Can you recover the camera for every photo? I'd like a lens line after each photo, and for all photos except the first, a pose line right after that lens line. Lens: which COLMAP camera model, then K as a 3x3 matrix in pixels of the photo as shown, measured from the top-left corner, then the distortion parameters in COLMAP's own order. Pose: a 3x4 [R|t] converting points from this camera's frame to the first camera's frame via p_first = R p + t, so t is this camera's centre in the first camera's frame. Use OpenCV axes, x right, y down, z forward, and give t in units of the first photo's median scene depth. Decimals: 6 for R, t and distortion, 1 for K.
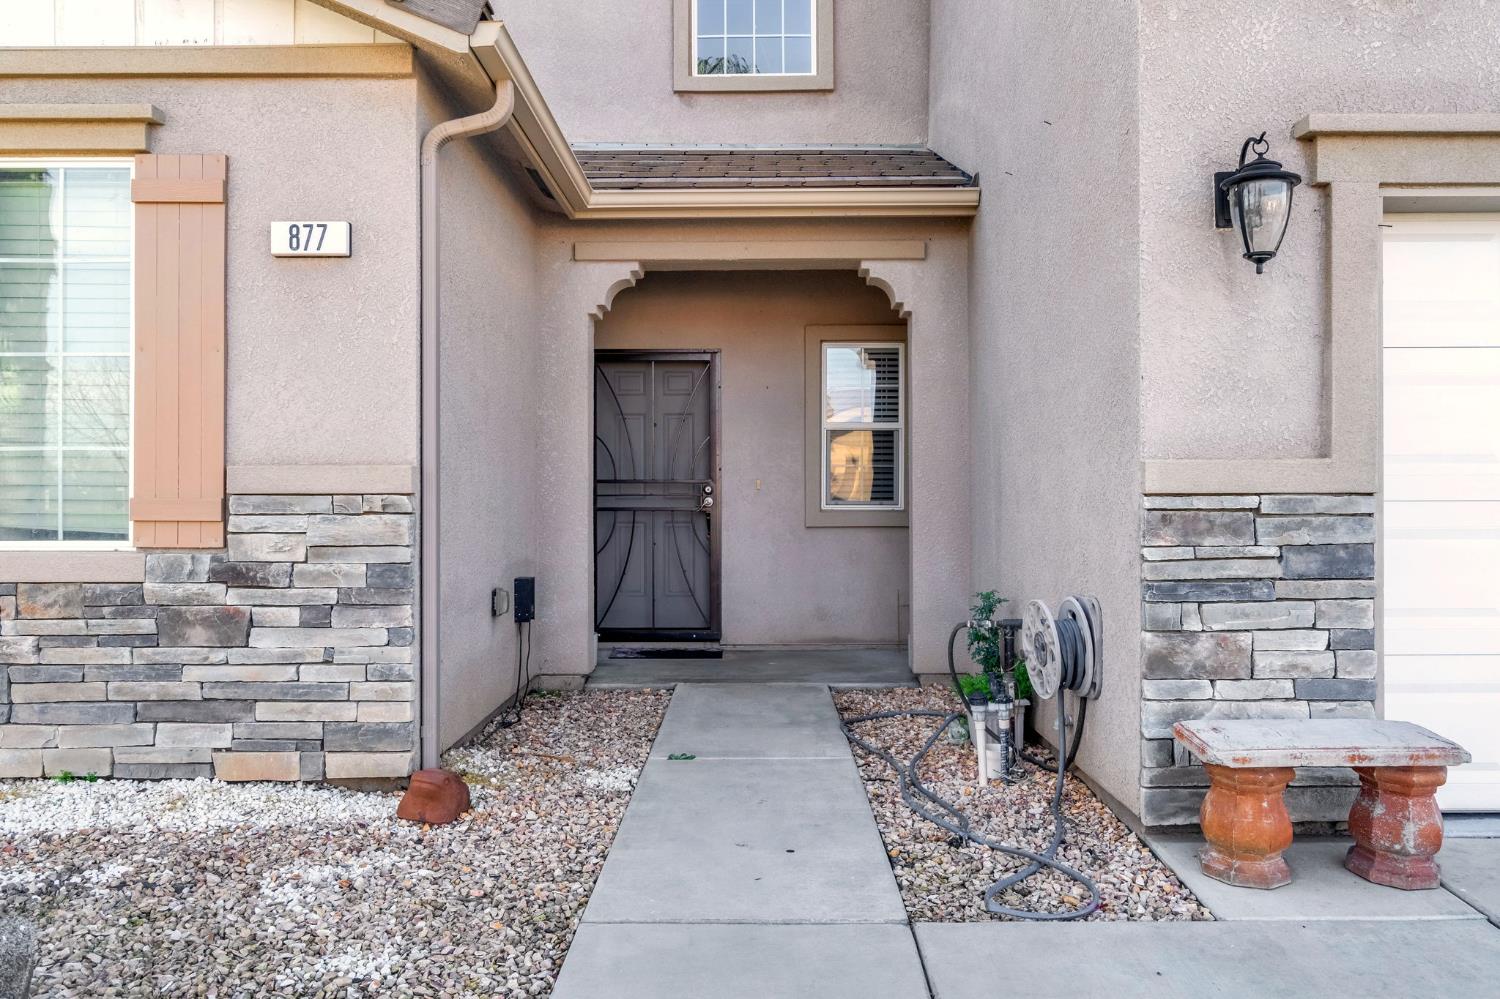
lens RADIAL K [[955.5, 0, 750.0], [0, 955.5, 499.5], [0, 0, 1]] dist [-0.000142, 0.000254]
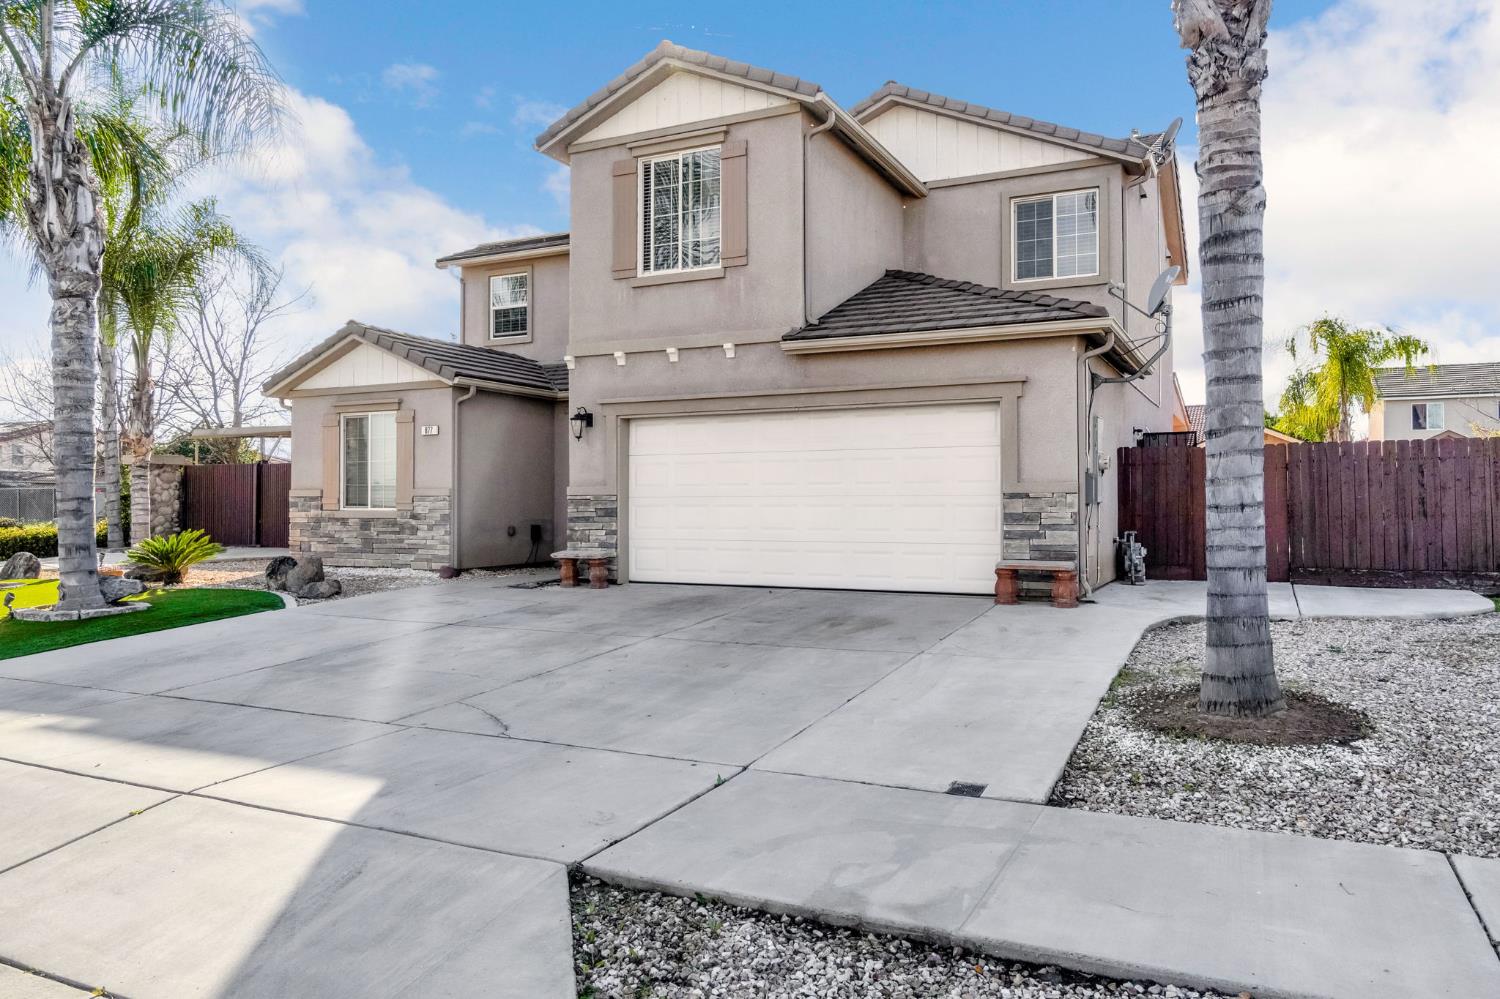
lens RADIAL K [[955.5, 0, 750.0], [0, 955.5, 499.5], [0, 0, 1]] dist [-0.000142, 0.000254]
pose [[0.902718, -0.000276, -0.430233, 2.411180], [-0.001368, 0.999993, -0.003513, 0.020013], [0.430231, 0.003760, 0.902711, -1.966548]]
